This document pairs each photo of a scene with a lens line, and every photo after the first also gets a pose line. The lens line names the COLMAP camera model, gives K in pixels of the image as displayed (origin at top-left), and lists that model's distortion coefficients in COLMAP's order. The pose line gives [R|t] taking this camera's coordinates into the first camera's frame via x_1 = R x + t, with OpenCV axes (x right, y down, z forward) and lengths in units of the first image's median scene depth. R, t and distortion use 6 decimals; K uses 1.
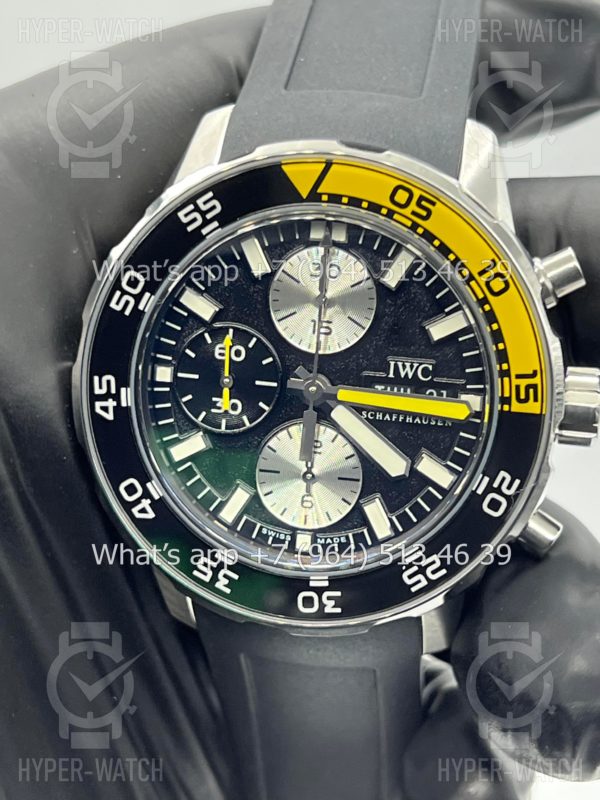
lens RADIAL K [[1892.5, 0, 284.2], [0, 1892.5, 408.7], [0, 0, 1]] dist [0.279094, 0.000000]
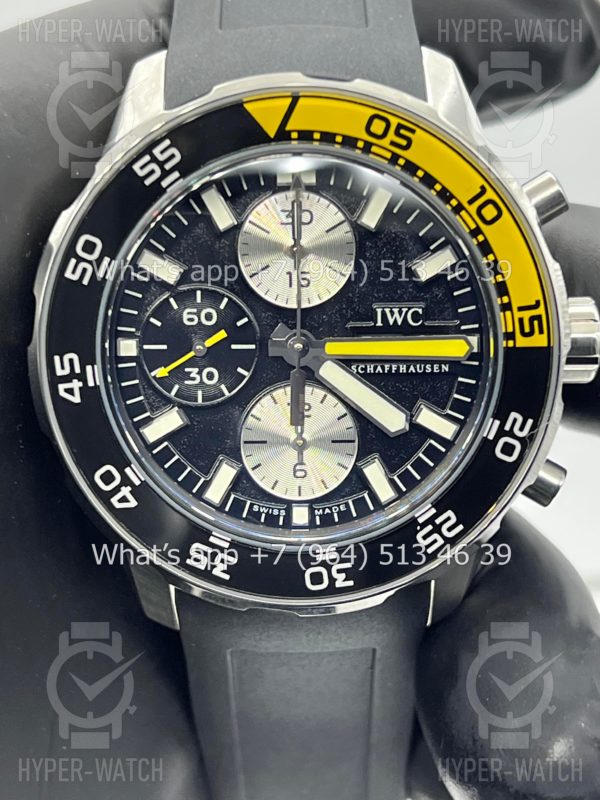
lens RADIAL K [[1892.5, 0, 302.7], [0, 1892.5, 405.7], [0, 0, 1]] dist [0.279094, 0.000000]
pose [[0.981842, -0.099703, 0.161387, -0.133235], [0.104678, 0.994249, -0.022605, 0.039167], [-0.158205, 0.039088, 0.986632, 0.095913]]
